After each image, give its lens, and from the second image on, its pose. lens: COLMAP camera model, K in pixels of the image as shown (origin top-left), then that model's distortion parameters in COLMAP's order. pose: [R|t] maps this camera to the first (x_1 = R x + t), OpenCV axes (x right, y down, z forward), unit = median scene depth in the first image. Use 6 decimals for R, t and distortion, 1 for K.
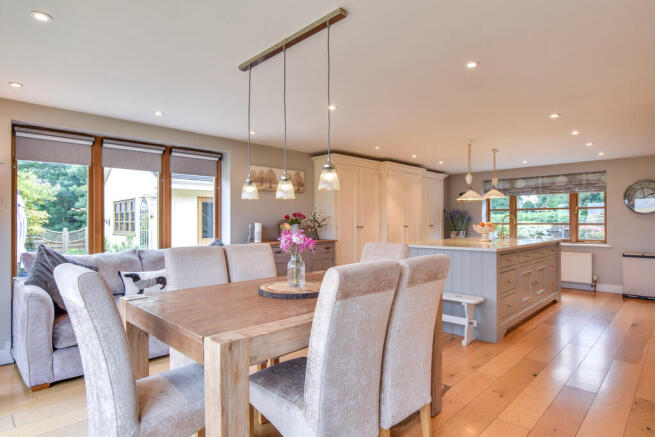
lens RADIAL K [[369.1, 0, 327.5], [0, 369.1, 218.5], [0, 0, 1]] dist [-0.003940, 0.000080]
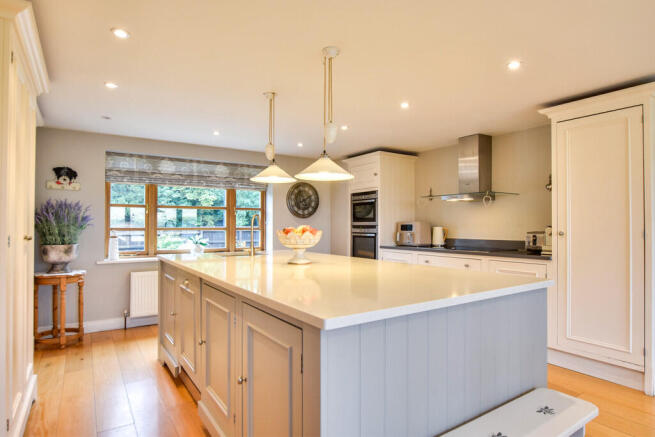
lens RADIAL K [[377.2, 0, 336.5], [0, 377.2, 221.7], [0, 0, 1]] dist [-0.014758, 0.000234]
pose [[0.199201, 0.008181, 0.979925, -0.062552], [-0.019029, 0.999809, -0.004479, -0.000954], [-0.979774, -0.017755, 0.199318, 0.588154]]
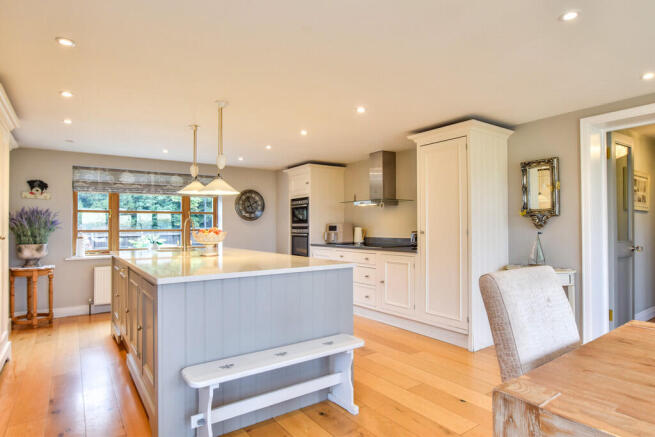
lens RADIAL K [[377.2, 0, 336.5], [0, 377.2, 221.7], [0, 0, 1]] dist [-0.014758, 0.000234]
pose [[0.176263, 0.008705, 0.984305, -0.163497], [-0.012391, 0.999901, -0.006624, -0.004462], [-0.984265, -0.011029, 0.176353, 0.447949]]
